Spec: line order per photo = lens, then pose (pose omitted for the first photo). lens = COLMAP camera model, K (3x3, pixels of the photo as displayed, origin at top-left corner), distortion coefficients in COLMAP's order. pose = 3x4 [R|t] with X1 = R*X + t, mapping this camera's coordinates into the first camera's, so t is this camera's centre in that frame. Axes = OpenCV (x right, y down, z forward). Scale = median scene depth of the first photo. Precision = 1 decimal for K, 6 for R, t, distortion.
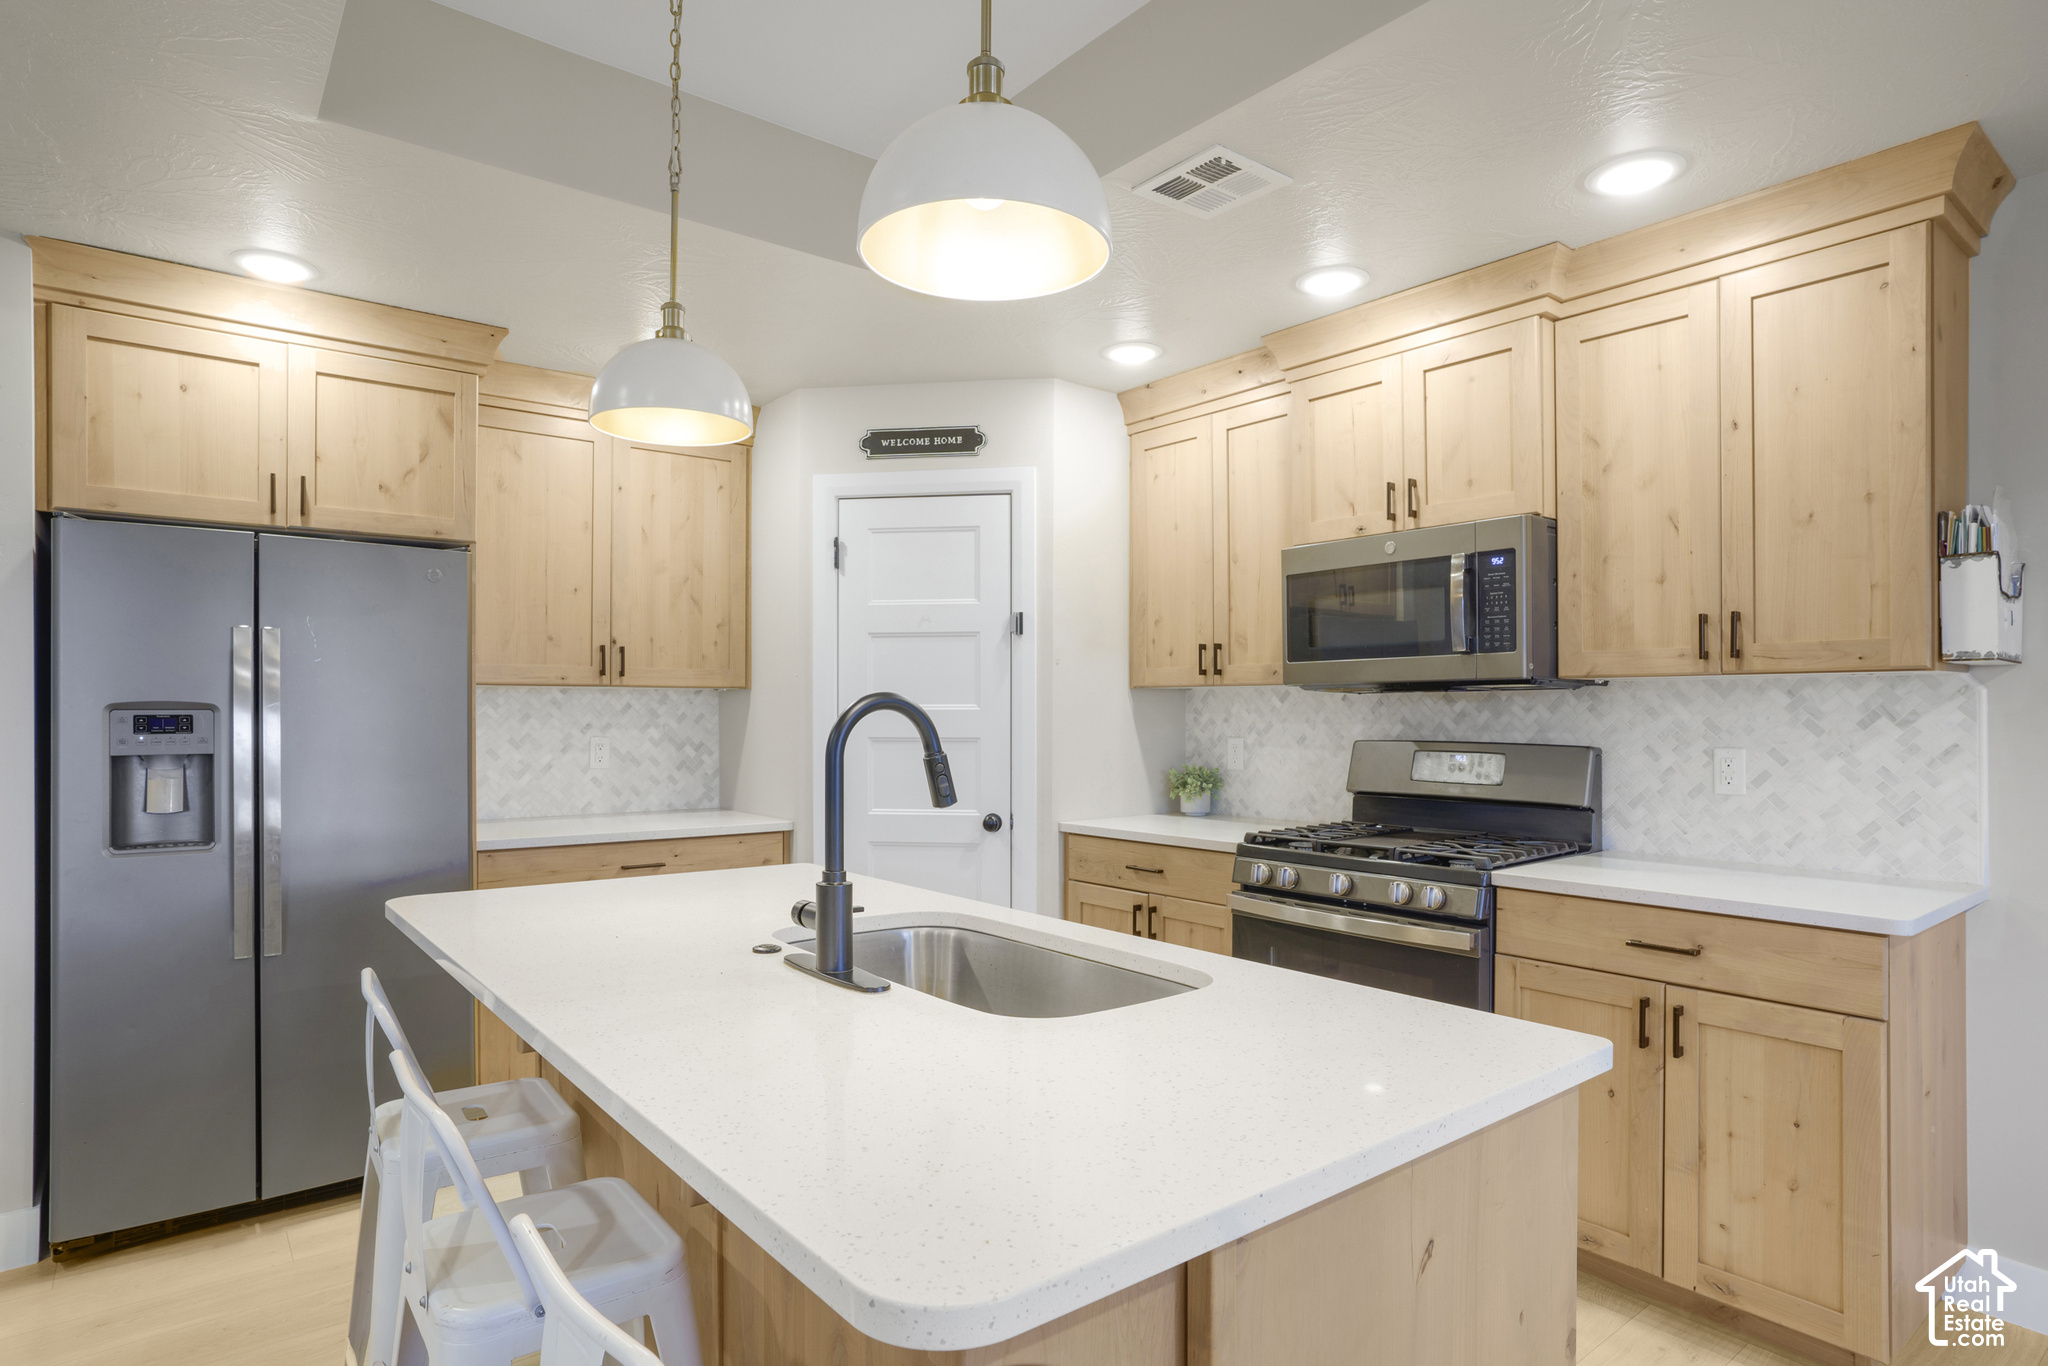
lens RADIAL K [[1130.1, 0, 1081.9], [0, 1130.1, 714.9], [0, 0, 1]] dist [-0.000234, 0.000146]
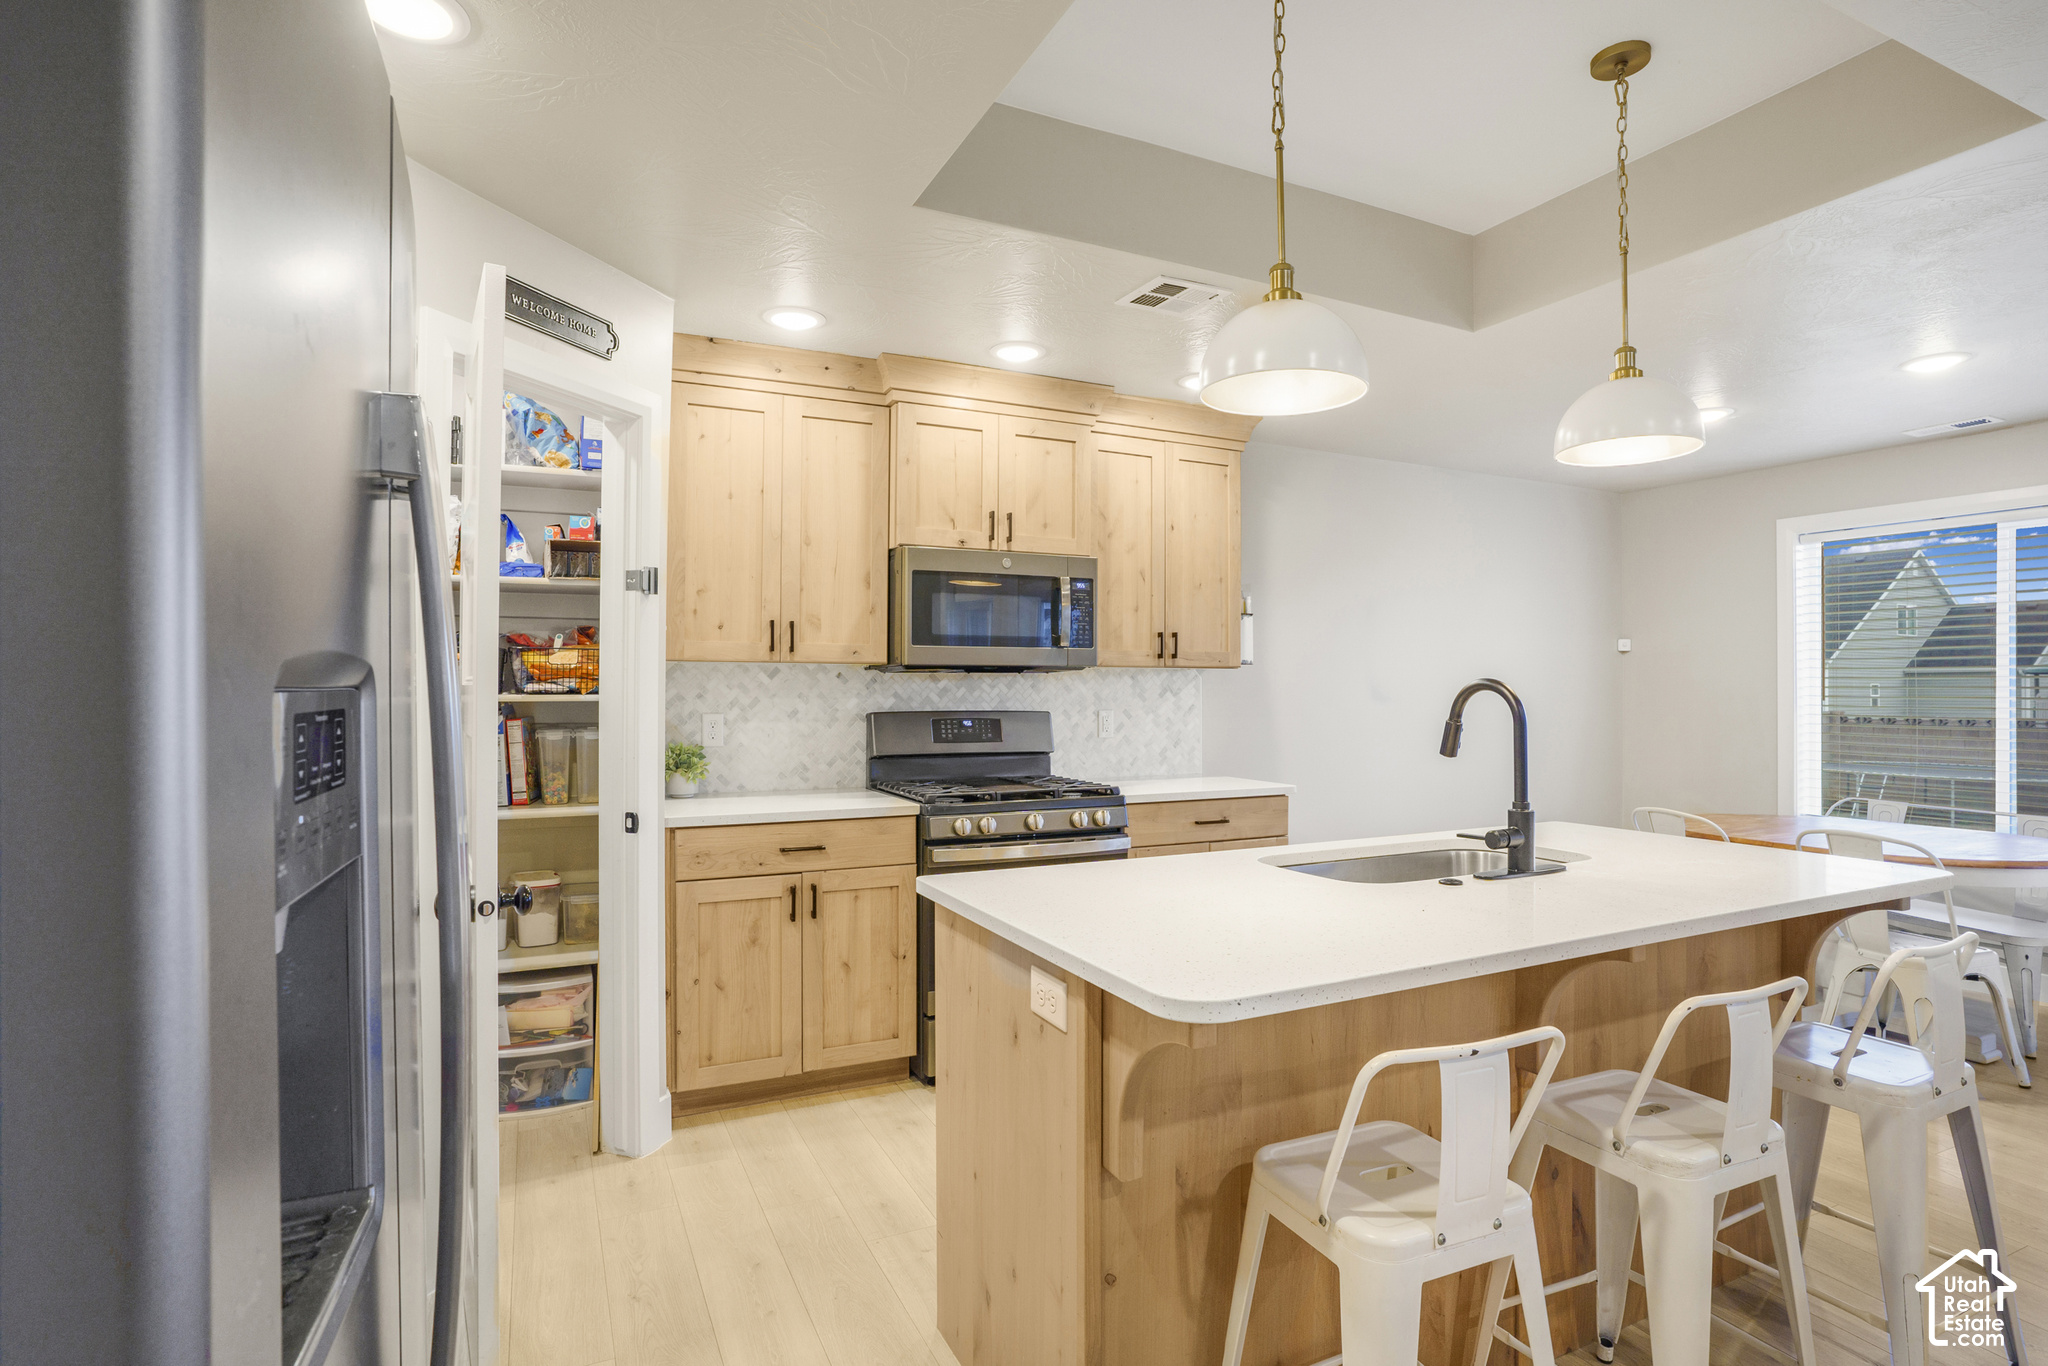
lens RADIAL K [[1018.3, 0, 992.8], [0, 1018.3, 690.6], [0, 0, 1]] dist [-0.074369, 0.039513]
pose [[0.275016, -0.004761, 0.961428, -0.851284], [-0.001384, 0.999985, 0.005348, -0.006752], [-0.961439, -0.002801, 0.275005, 0.685584]]
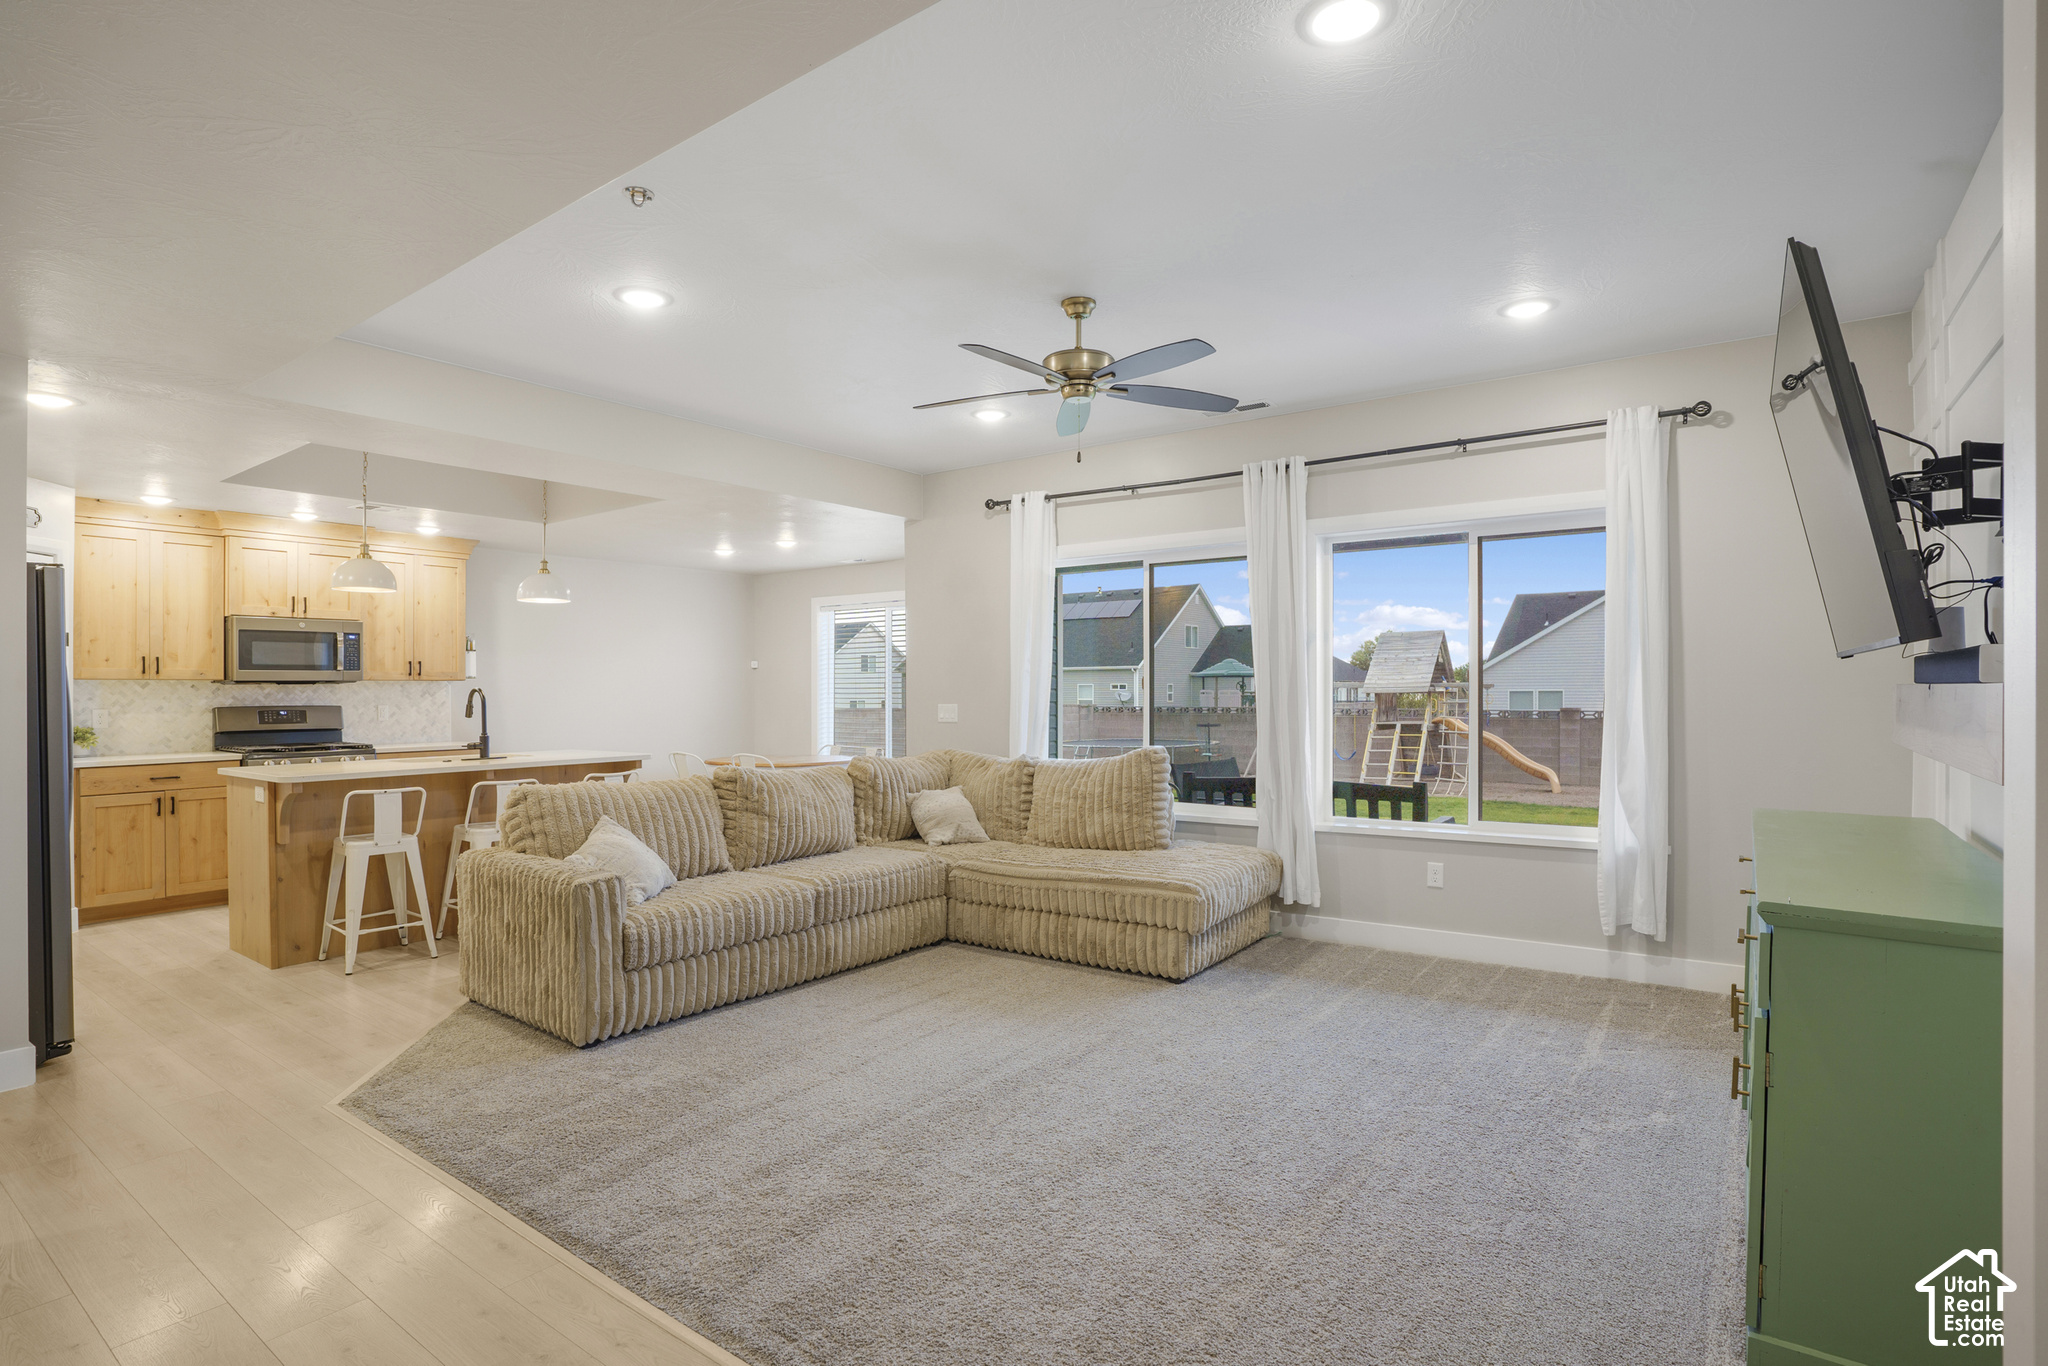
lens RADIAL K [[1018.3, 0, 992.8], [0, 1018.3, 690.6], [0, 0, 1]] dist [-0.074369, 0.039513]
pose [[-0.219955, -0.002779, 0.975506, -2.091137], [0.005297, 0.999978, 0.004044, -0.008478], [-0.975496, 0.006056, -0.219936, 0.028143]]
